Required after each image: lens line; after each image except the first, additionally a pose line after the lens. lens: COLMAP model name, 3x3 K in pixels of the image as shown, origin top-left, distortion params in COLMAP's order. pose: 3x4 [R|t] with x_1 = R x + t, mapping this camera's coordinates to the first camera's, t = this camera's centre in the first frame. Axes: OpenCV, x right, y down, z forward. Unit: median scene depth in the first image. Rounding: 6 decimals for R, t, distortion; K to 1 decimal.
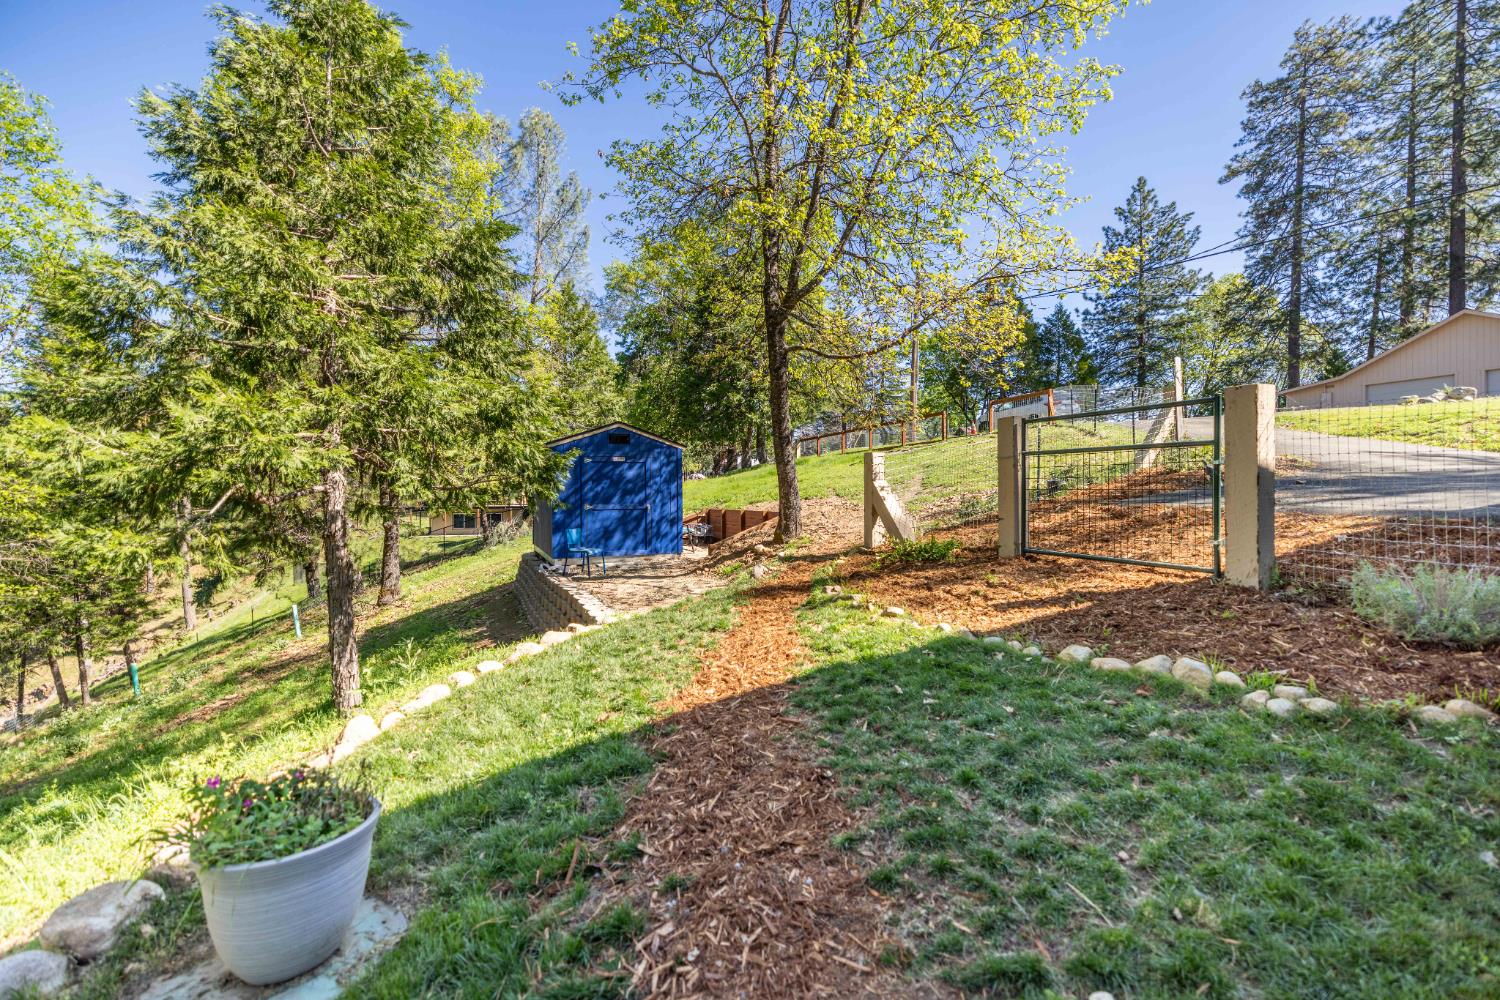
lens RADIAL K [[626.3, 0, 747.0], [0, 626.3, 491.7], [0, 0, 1]] dist [0.005167, -0.000125]
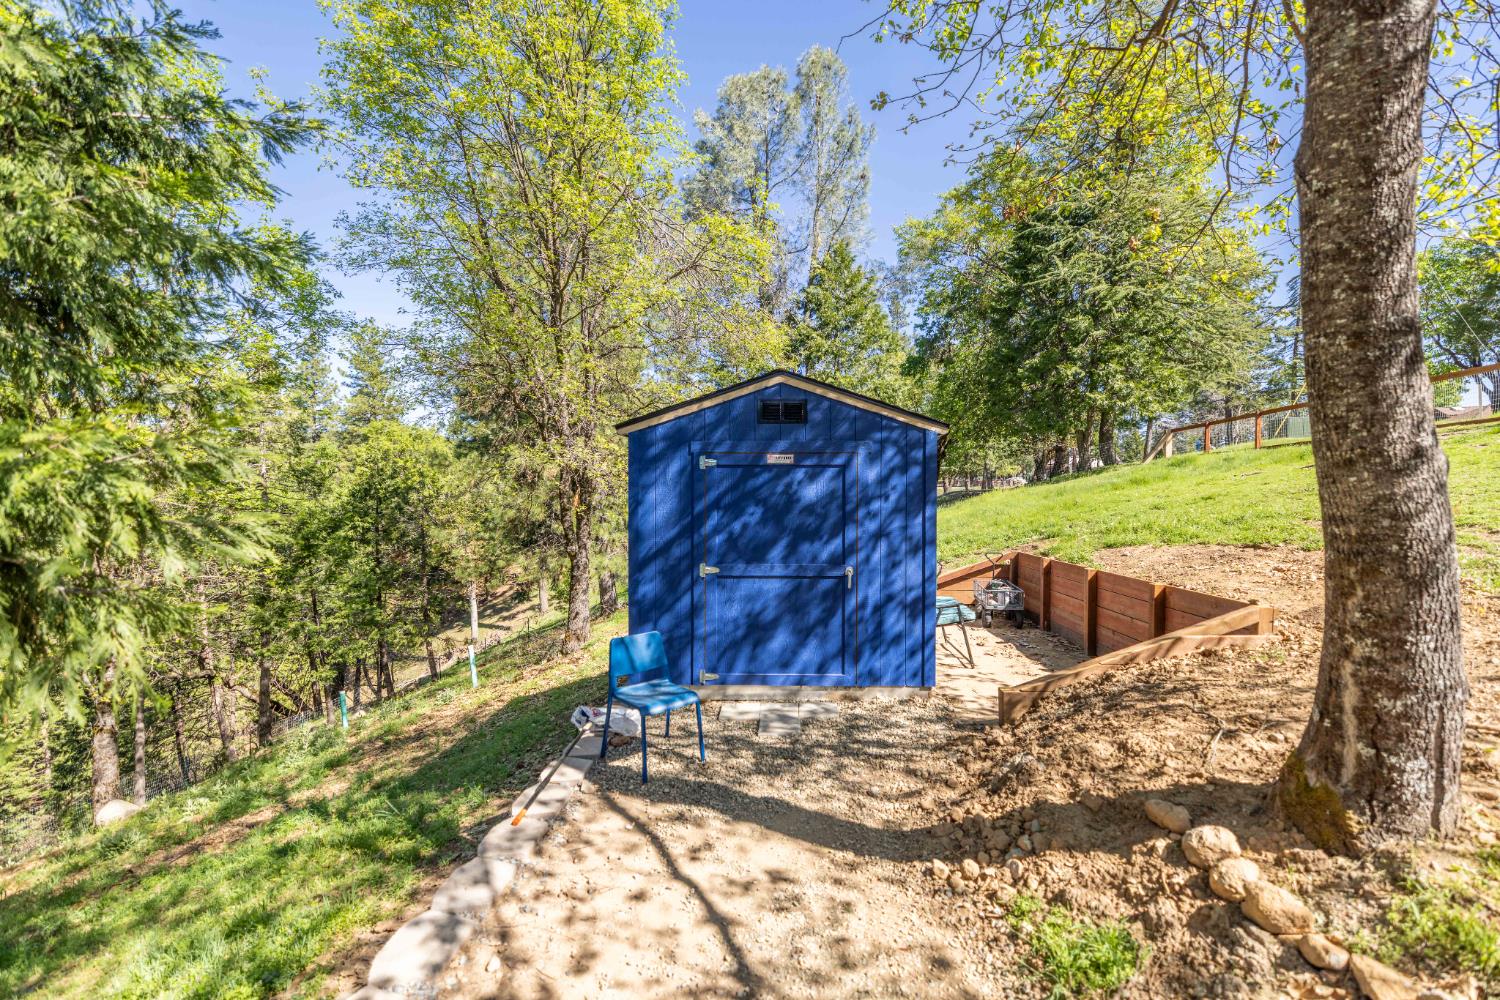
lens RADIAL K [[626.3, 0, 781.5], [0, 626.3, 501.8], [0, 0, 1]] dist [0.005167, -0.000125]
pose [[0.904630, 0.014469, -0.425951, -0.009511], [-0.009738, 0.999864, 0.013282, -0.011402], [0.426086, -0.007867, 0.904649, 0.246954]]
